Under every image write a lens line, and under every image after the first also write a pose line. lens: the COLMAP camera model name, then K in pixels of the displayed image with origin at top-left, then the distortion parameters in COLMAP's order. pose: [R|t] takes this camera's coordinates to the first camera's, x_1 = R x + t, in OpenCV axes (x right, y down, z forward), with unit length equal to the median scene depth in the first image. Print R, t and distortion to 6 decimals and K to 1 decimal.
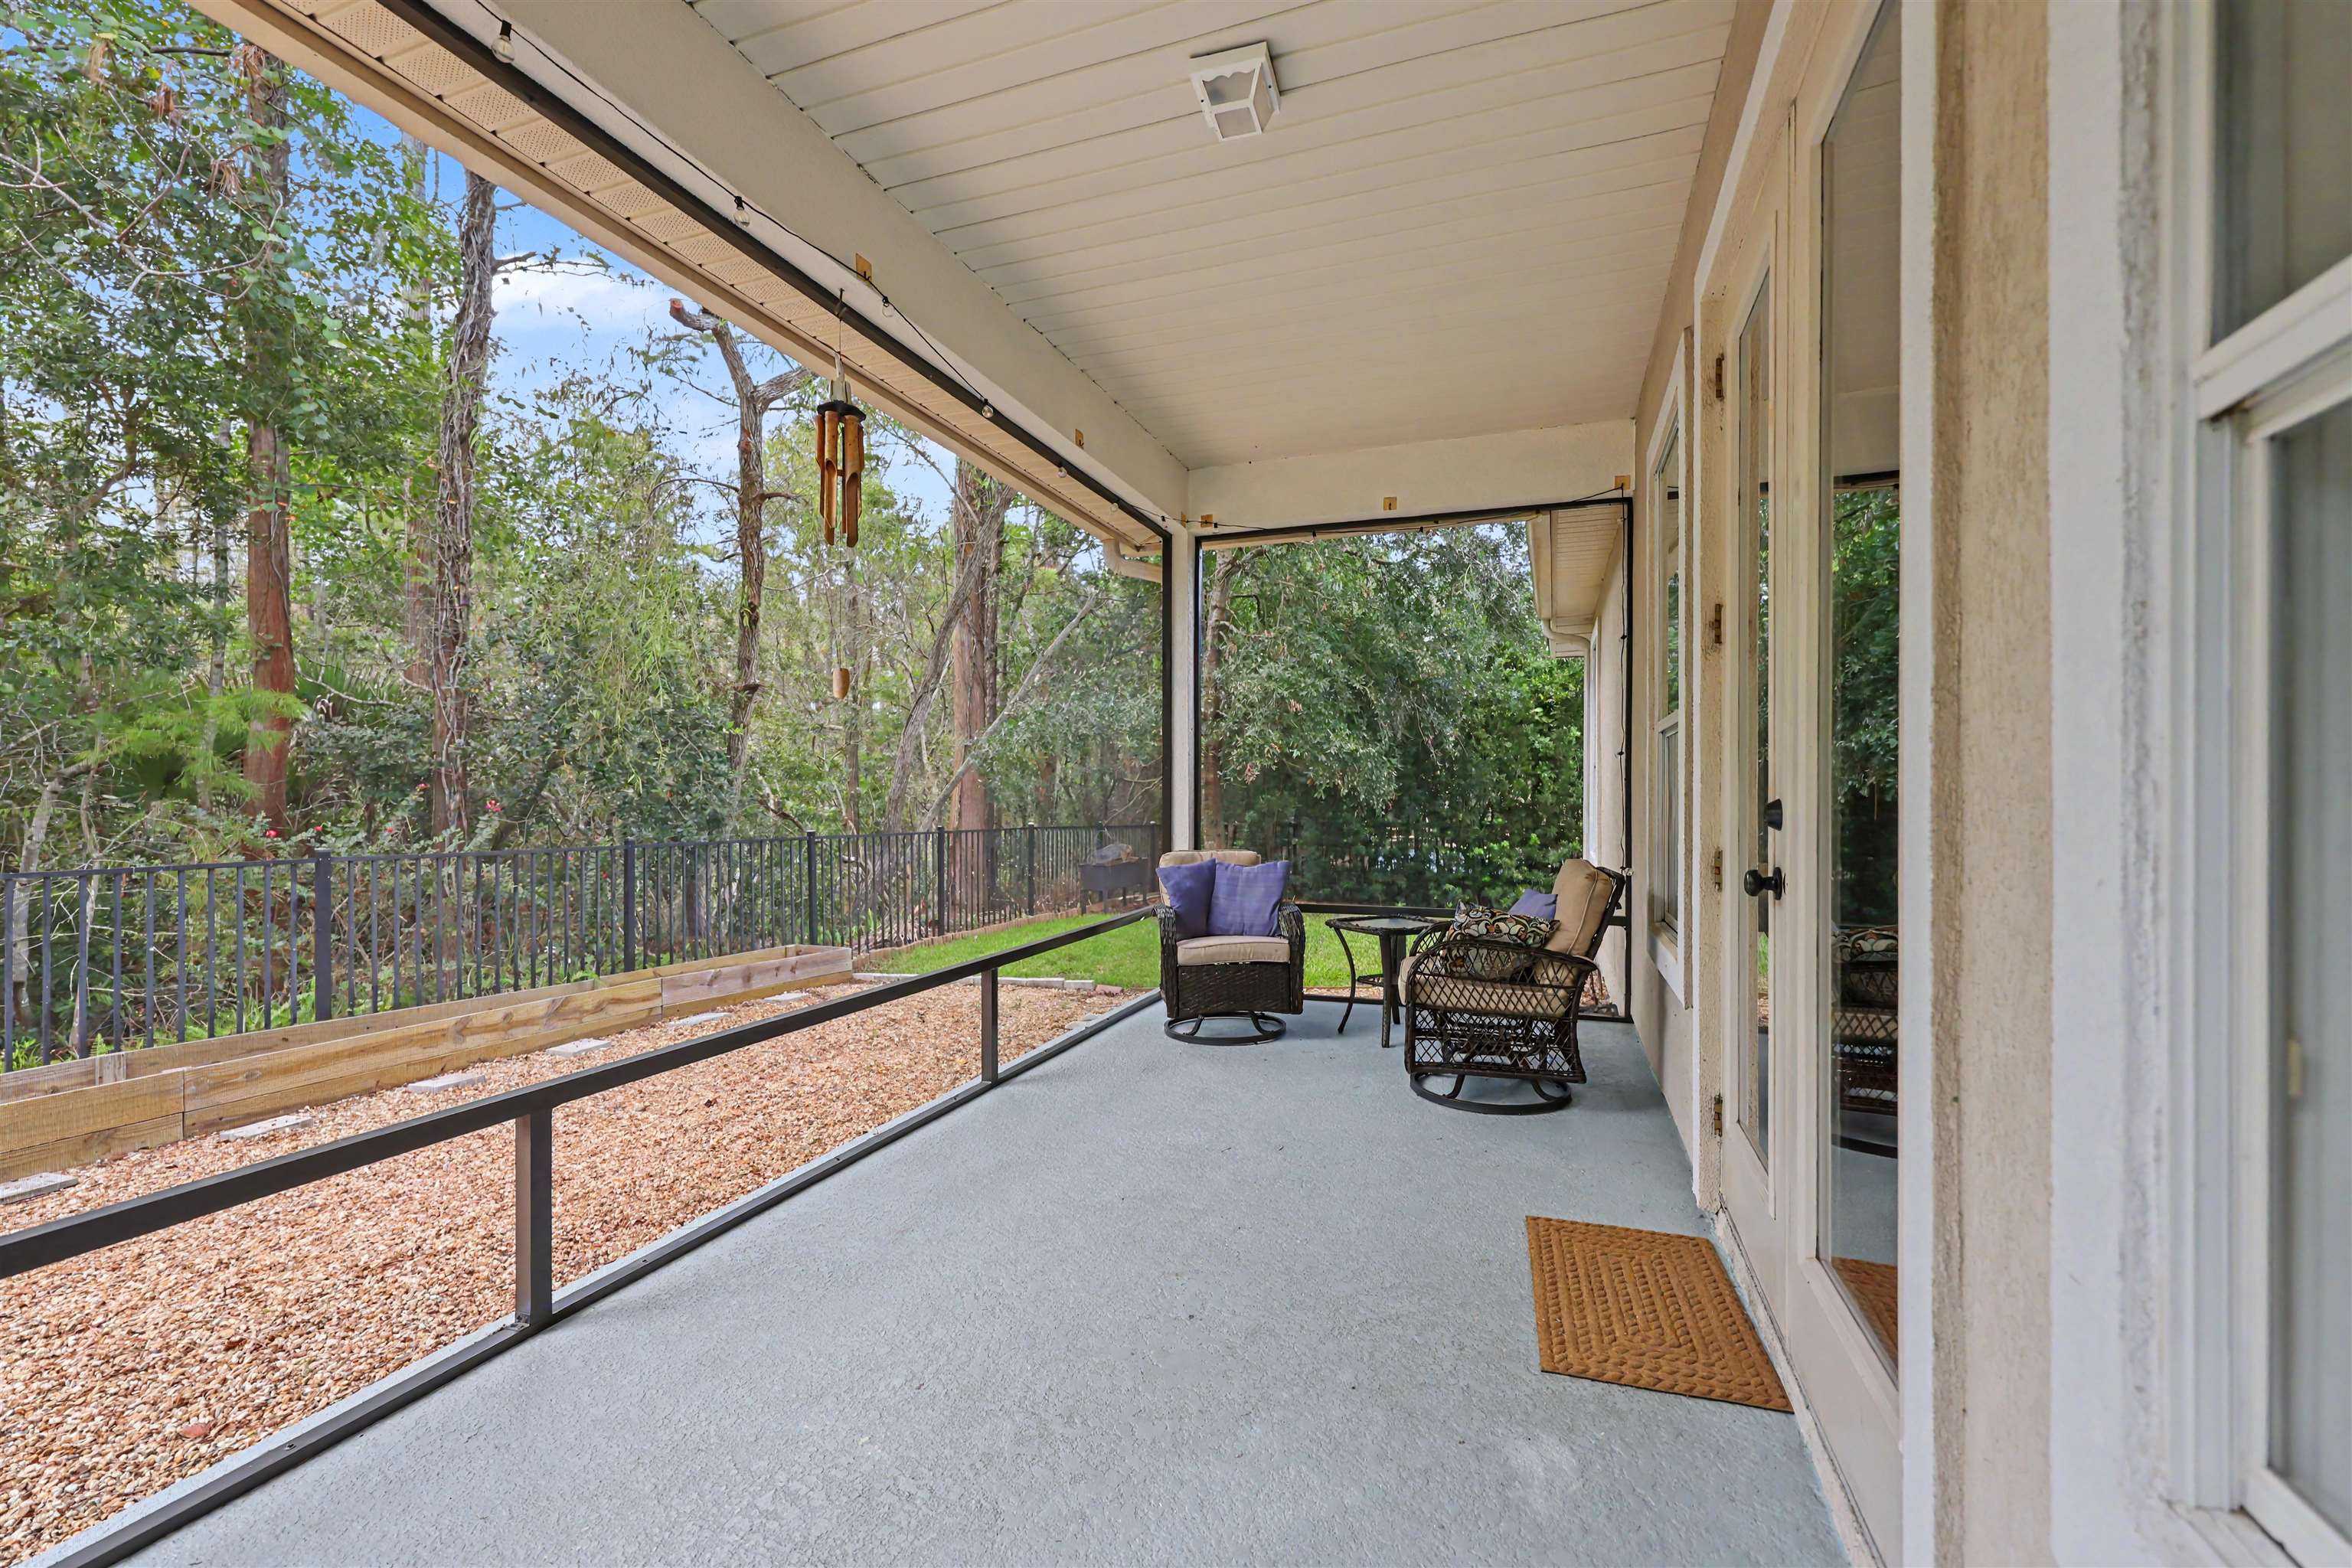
lens RADIAL K [[969.1, 0, 1178.4], [0, 969.1, 796.1], [0, 0, 1]] dist [-0.000424, 0.000187]
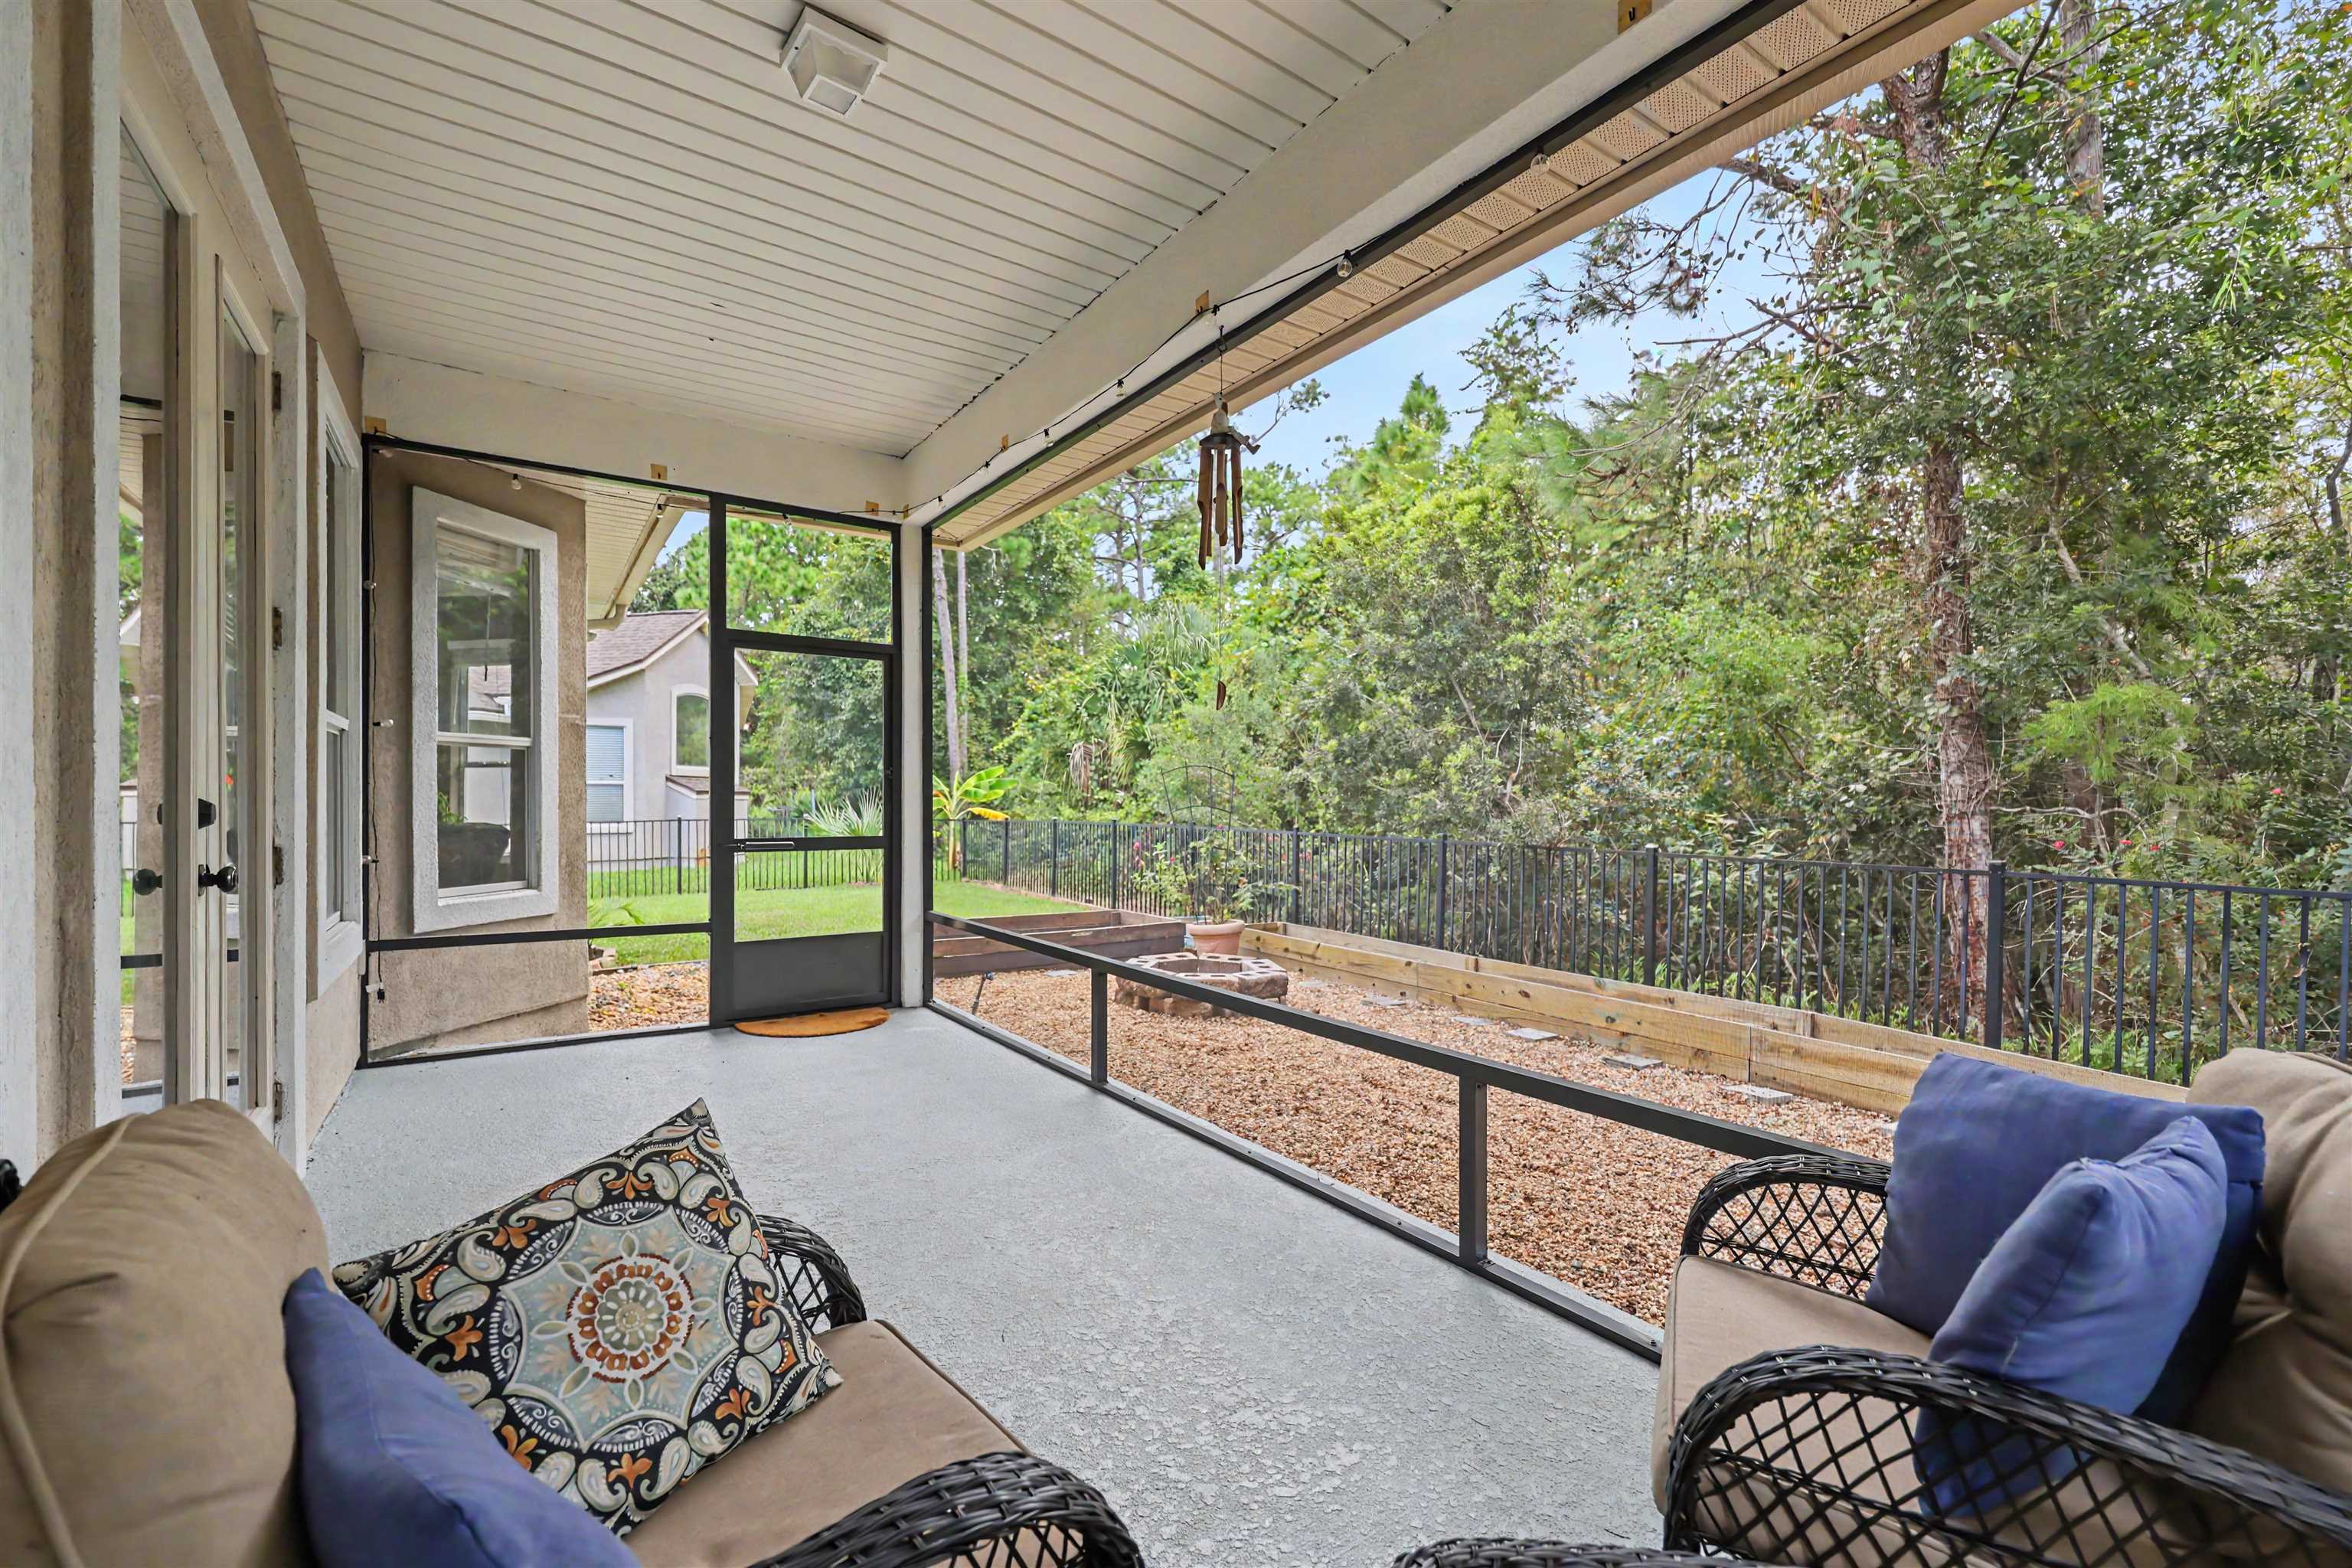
lens RADIAL K [[988.6, 0, 1172.8], [0, 988.6, 803.7], [0, 0, 1]] dist [-0.001659, -0.000063]
pose [[-0.578184, 0.000262, -0.815906, 0.504631], [-0.005898, 0.999972, 0.004502, -0.003853], [0.815885, 0.007415, -0.578167, 1.409483]]
